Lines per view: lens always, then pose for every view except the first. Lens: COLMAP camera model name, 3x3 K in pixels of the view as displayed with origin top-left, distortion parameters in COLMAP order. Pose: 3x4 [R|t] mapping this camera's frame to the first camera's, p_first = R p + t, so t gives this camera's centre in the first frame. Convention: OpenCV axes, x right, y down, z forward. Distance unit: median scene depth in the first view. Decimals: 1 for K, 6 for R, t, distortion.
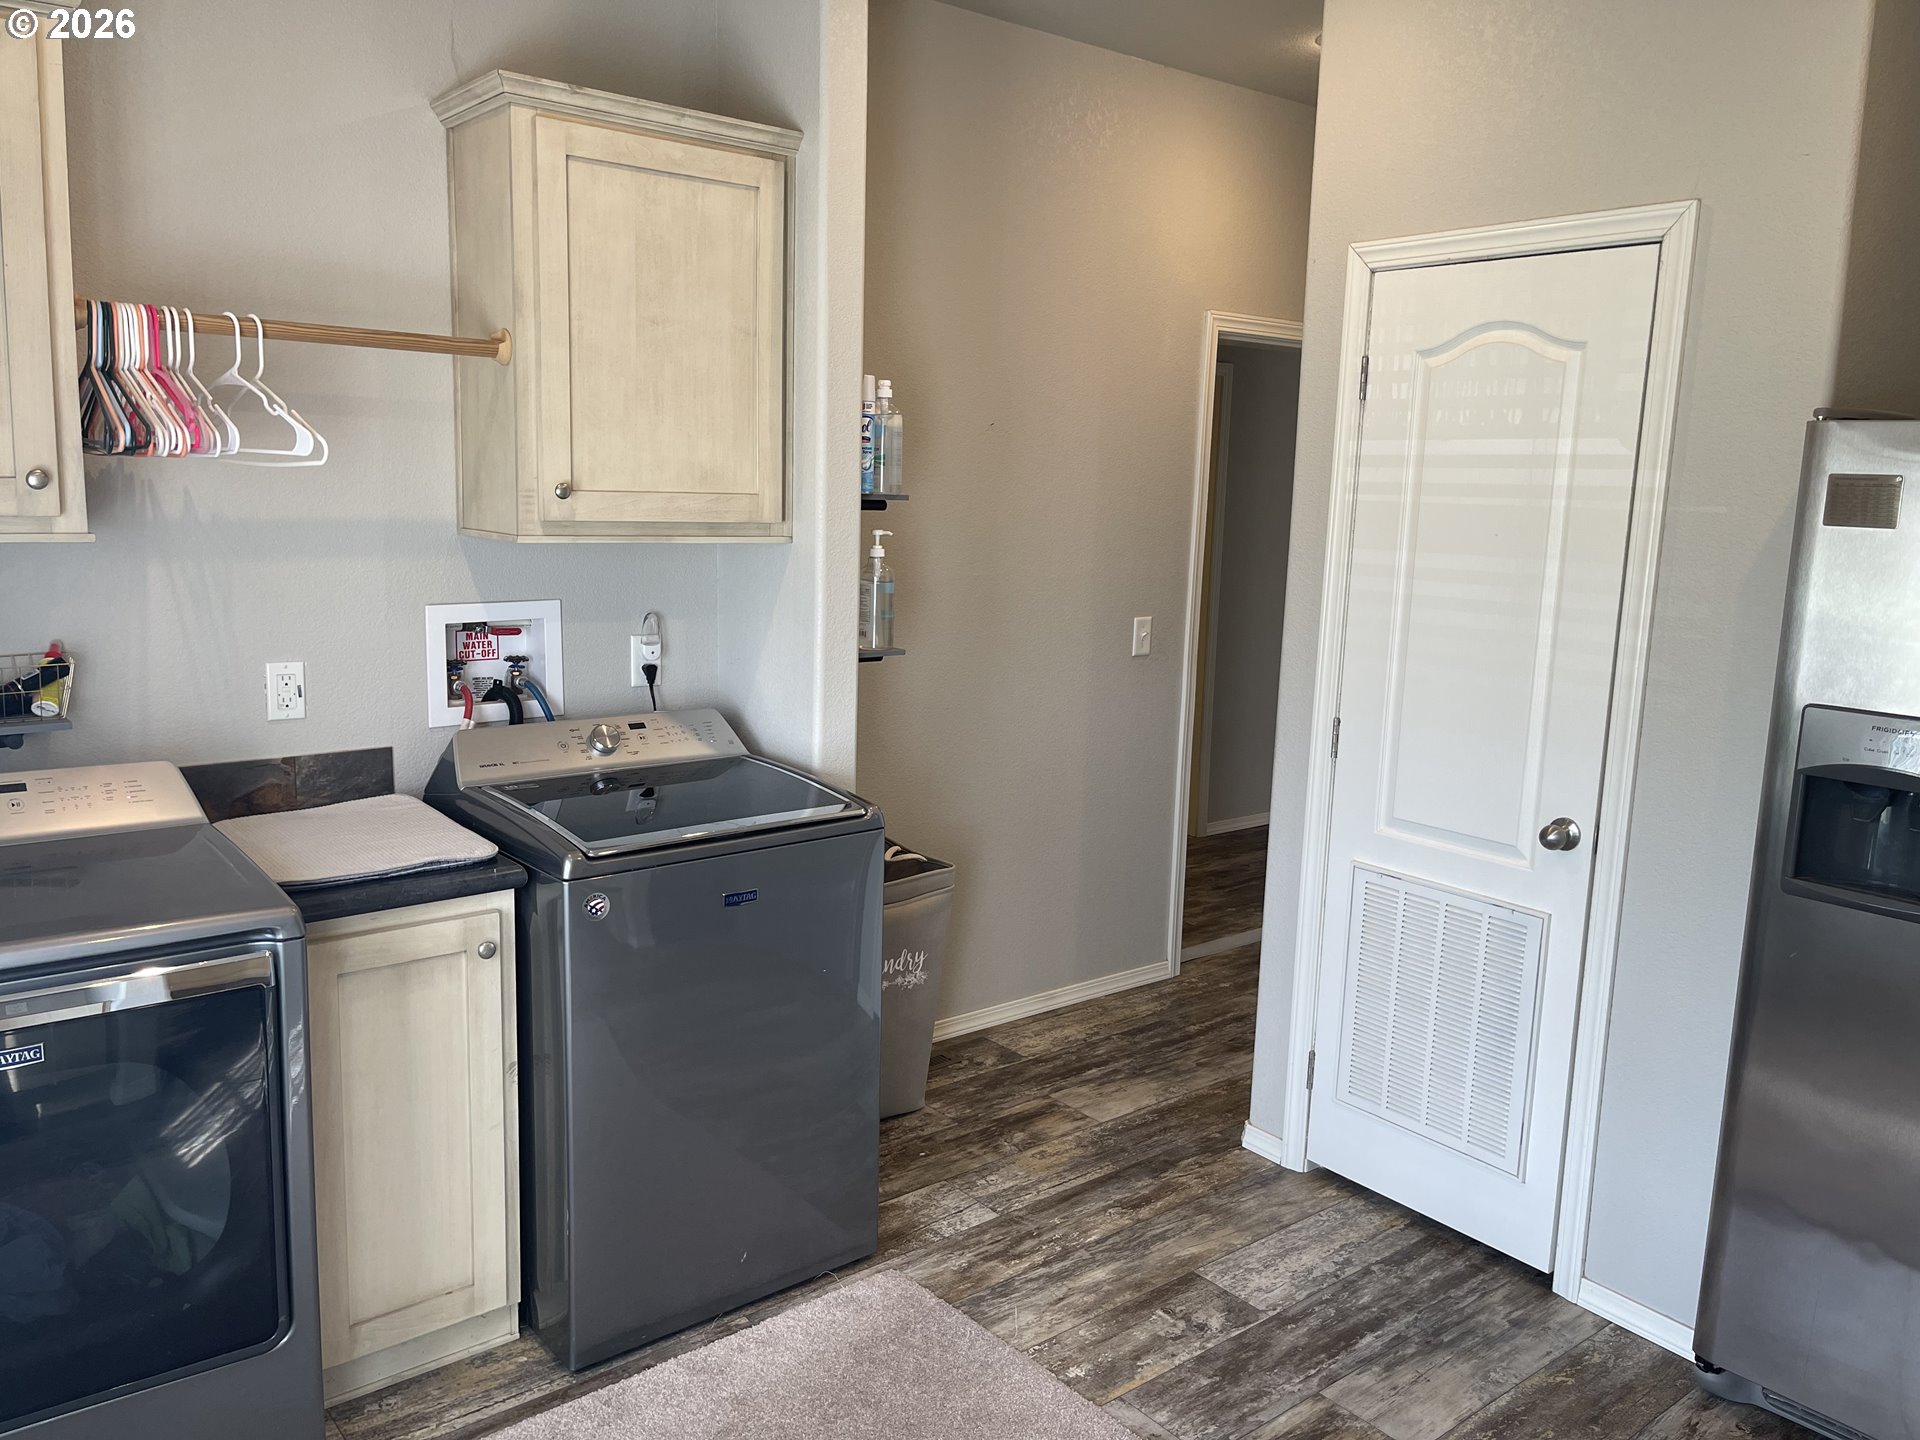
lens RADIAL K [[1431.9, 0, 967.4], [0, 1431.9, 741.2], [0, 0, 1]] dist [0.082806, -0.130471]
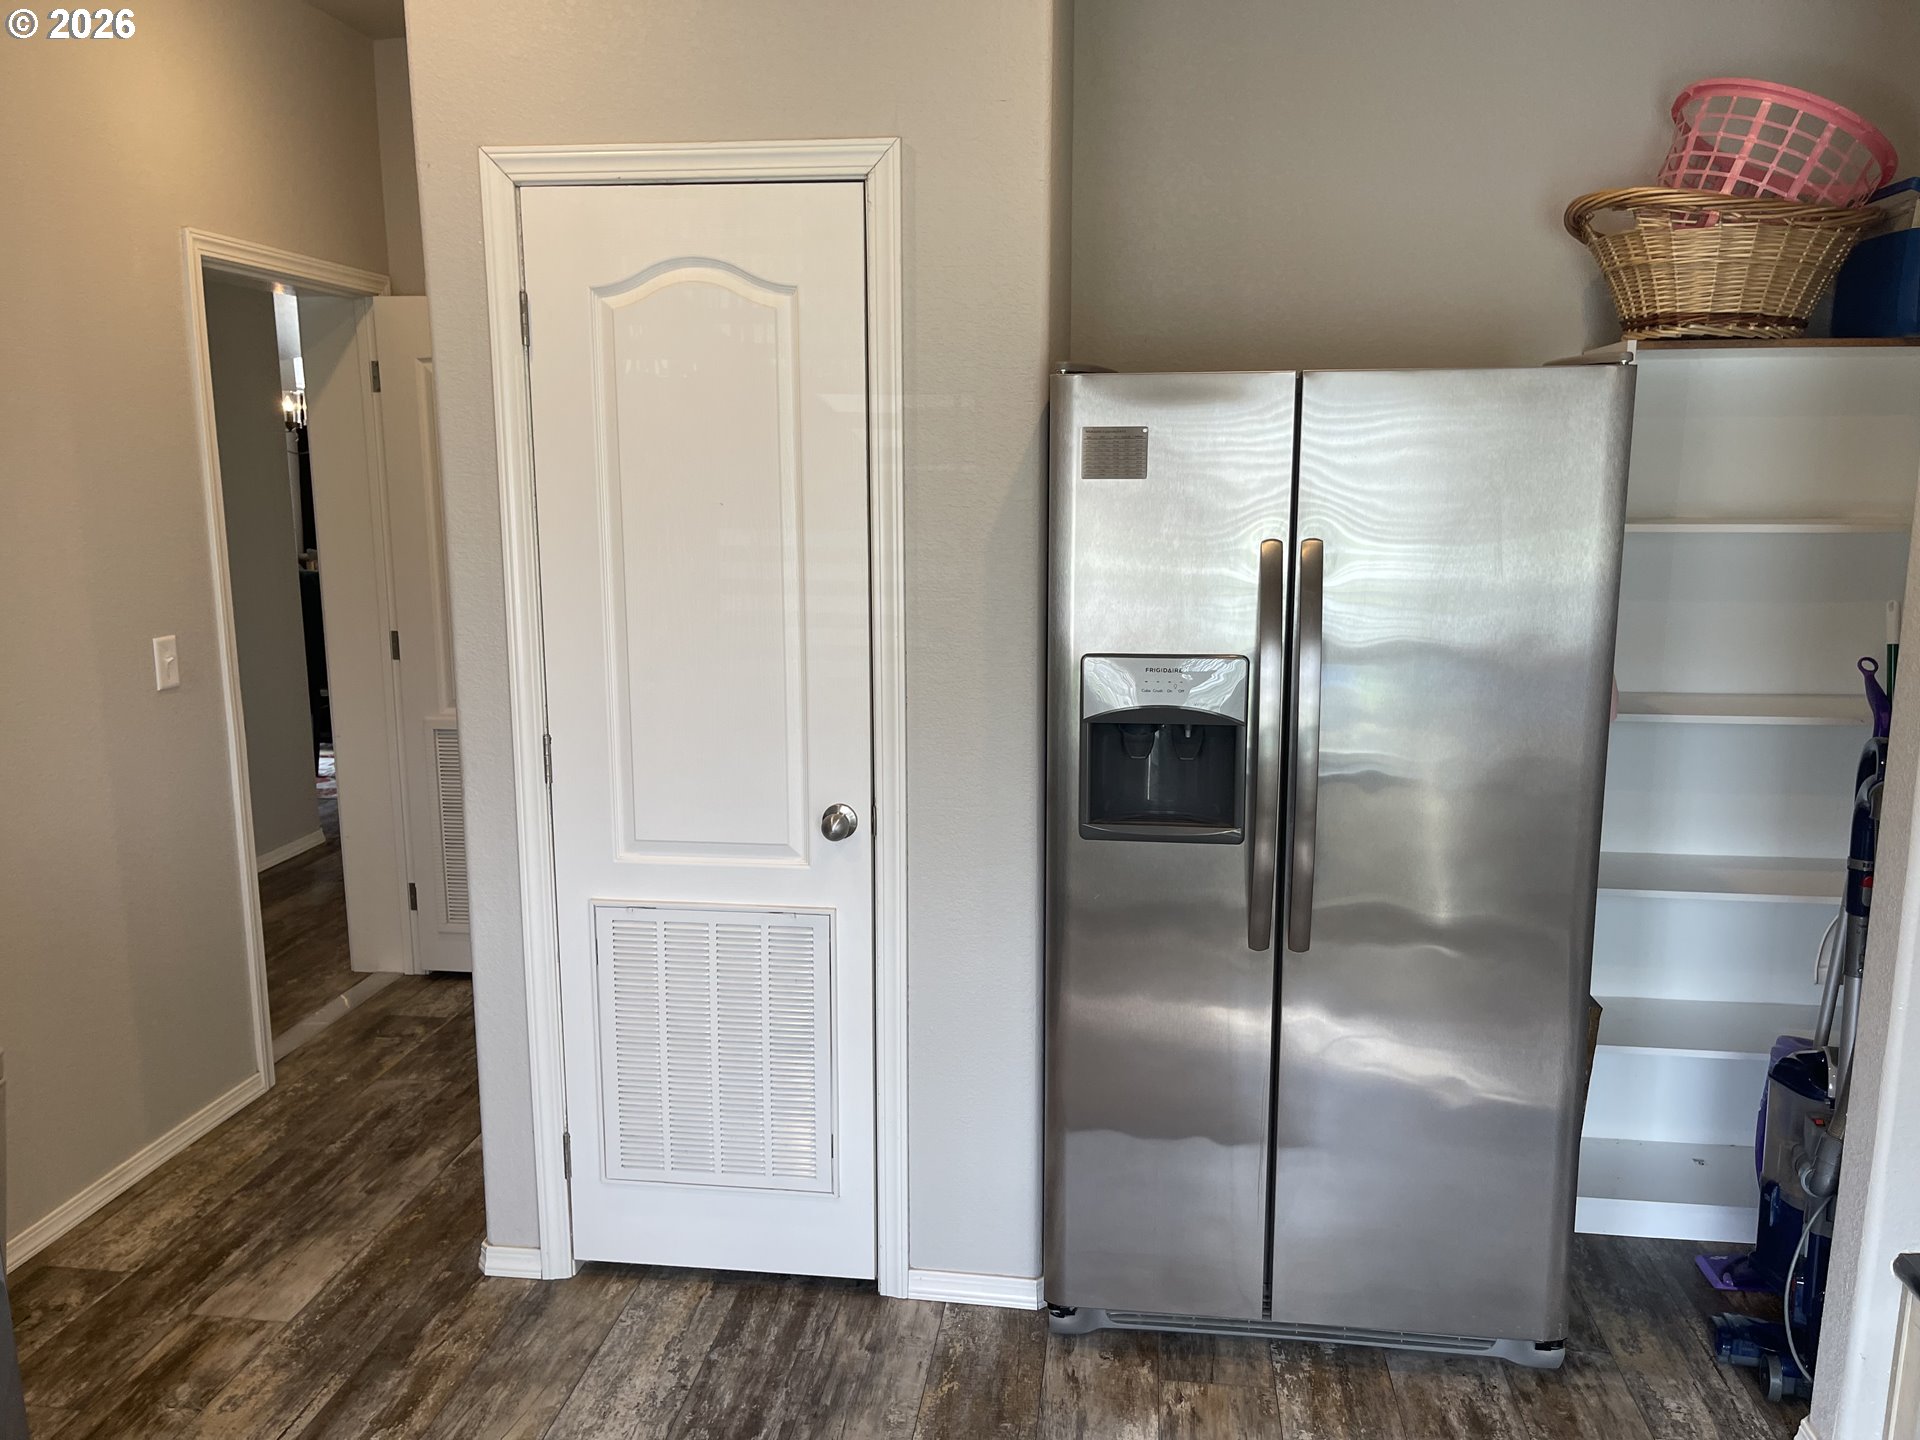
lens RADIAL K [[1431.9, 0, 967.4], [0, 1431.9, 741.2], [0, 0, 1]] dist [0.082806, -0.130471]
pose [[0.717926, -0.161461, 0.677136, -0.131313], [0.147836, 0.985904, 0.078344, -0.042284], [-0.680240, 0.043860, 0.731676, 0.237207]]
